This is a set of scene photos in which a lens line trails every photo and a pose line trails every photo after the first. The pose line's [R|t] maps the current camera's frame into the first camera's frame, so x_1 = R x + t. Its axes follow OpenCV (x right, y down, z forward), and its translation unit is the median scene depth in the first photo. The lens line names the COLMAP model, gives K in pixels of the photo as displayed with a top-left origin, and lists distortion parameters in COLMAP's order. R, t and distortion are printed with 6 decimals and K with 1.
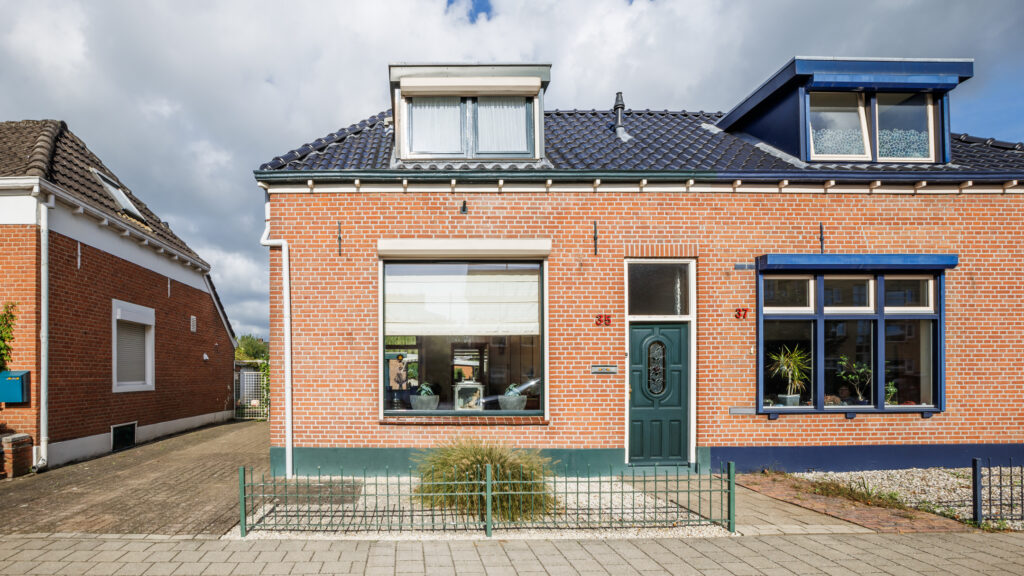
lens RADIAL K [[454.3, 0, 512.0], [0, 454.3, 288.0], [0, 0, 1]] dist [-0.013342, -0.000201]
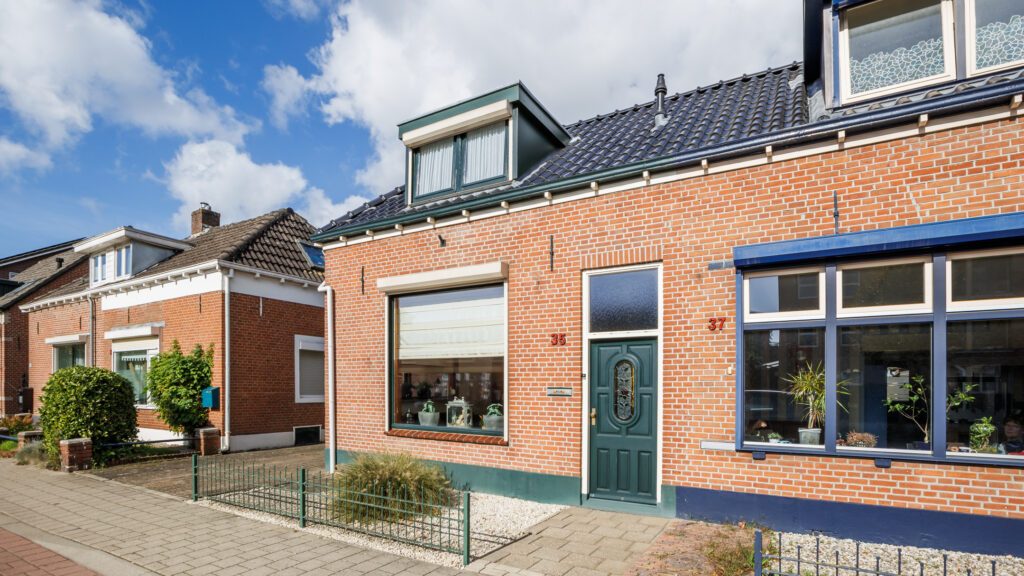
lens RADIAL K [[496.5, 0, 512.0], [0, 496.5, 288.0], [0, 0, 1]] dist [-0.020560, 0.000875]
pose [[0.856134, -0.091470, -0.508593, 0.650756], [0.084497, 0.995742, -0.036846, -0.006007], [0.509798, -0.011429, 0.860218, 0.059256]]
